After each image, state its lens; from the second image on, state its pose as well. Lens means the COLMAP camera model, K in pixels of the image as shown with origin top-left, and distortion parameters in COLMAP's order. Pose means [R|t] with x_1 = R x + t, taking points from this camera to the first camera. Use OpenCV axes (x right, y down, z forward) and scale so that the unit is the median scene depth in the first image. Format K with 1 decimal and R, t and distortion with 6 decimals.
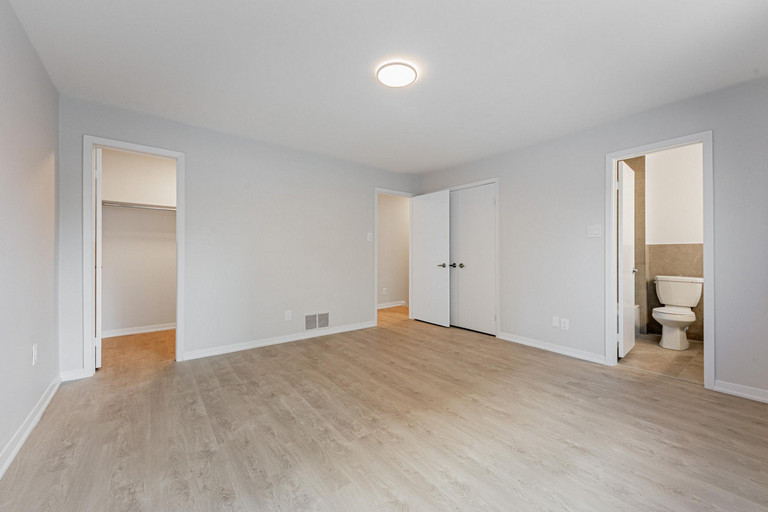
lens RADIAL K [[312.7, 0, 380.8], [0, 312.7, 255.9], [0, 0, 1]] dist [0.000052, -0.000048]
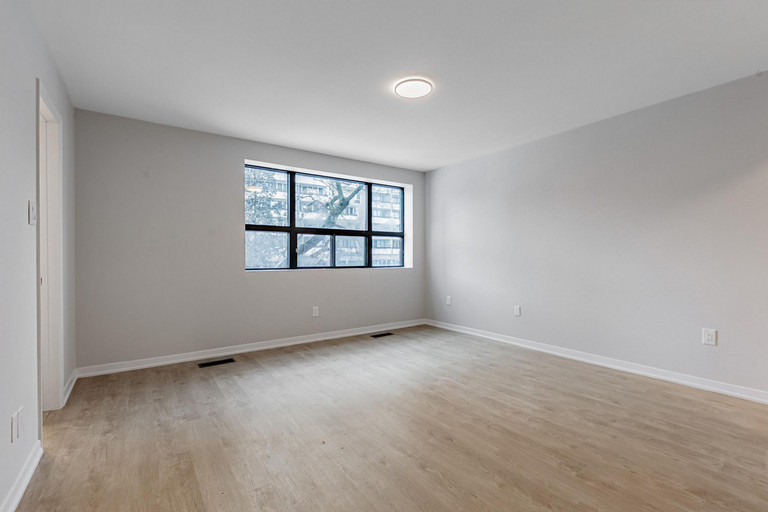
lens RADIAL K [[348.6, 0, 384.5], [0, 348.6, 256.0], [0, 0, 1]] dist [0.015432, -0.001130]
pose [[-0.999395, 0.000730, 0.034781, 0.100830], [0.001045, 0.999959, 0.009041, -0.013754], [-0.034773, 0.009072, -0.999354, 2.032812]]
